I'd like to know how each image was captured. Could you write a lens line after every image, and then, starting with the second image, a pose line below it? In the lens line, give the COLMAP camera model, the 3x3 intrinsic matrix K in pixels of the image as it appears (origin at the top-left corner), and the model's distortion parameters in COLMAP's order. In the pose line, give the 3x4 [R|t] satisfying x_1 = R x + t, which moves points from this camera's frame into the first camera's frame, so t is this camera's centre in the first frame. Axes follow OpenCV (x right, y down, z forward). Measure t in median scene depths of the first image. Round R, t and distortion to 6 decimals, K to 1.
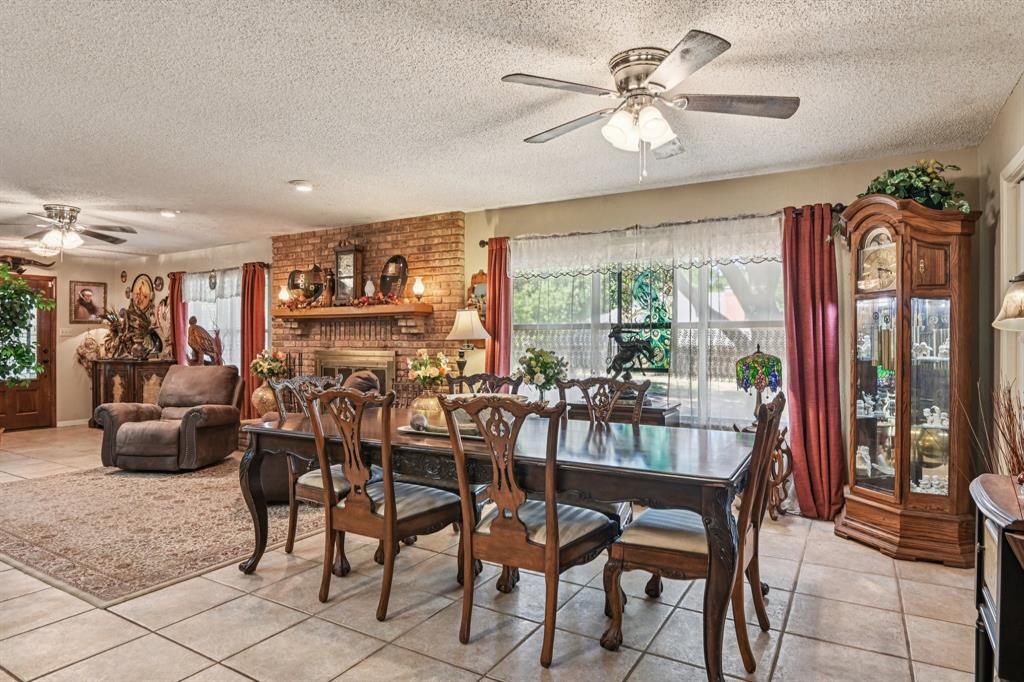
lens RADIAL K [[589.0, 0, 513.8], [0, 589.0, 342.6], [0, 0, 1]] dist [-0.002157, 0.001383]
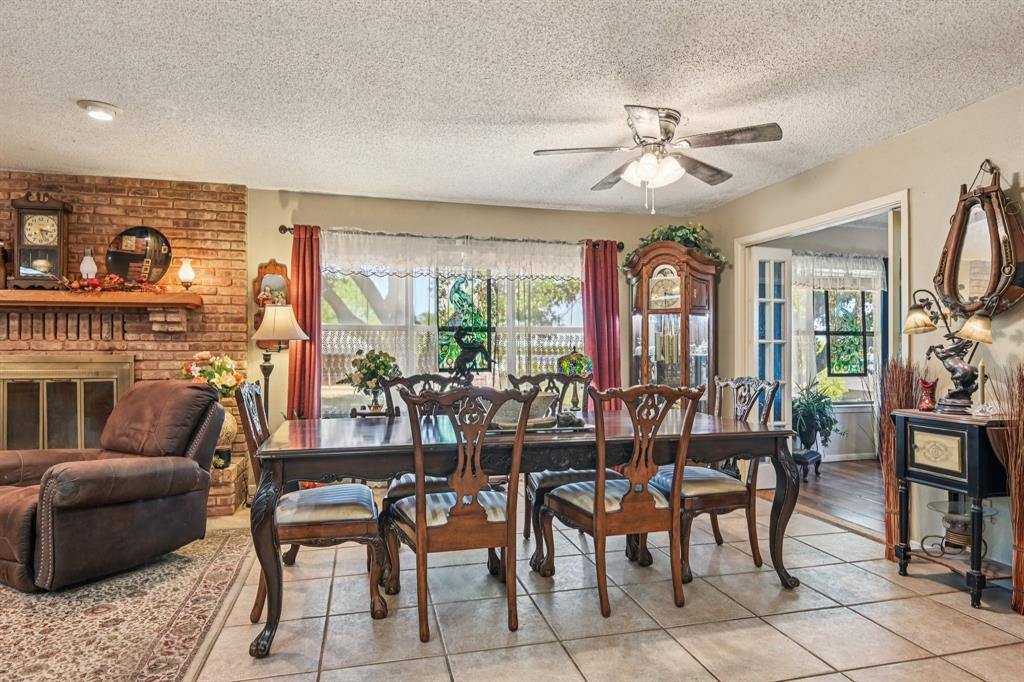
lens RADIAL K [[589.0, 0, 513.2], [0, 589.0, 342.4], [0, 0, 1]] dist [-0.002157, 0.001383]
pose [[0.711819, 0.010748, 0.702281, -0.433962], [0.000990, 0.999867, -0.016306, 0.012347], [-0.702362, 0.012302, 0.711713, 0.157785]]
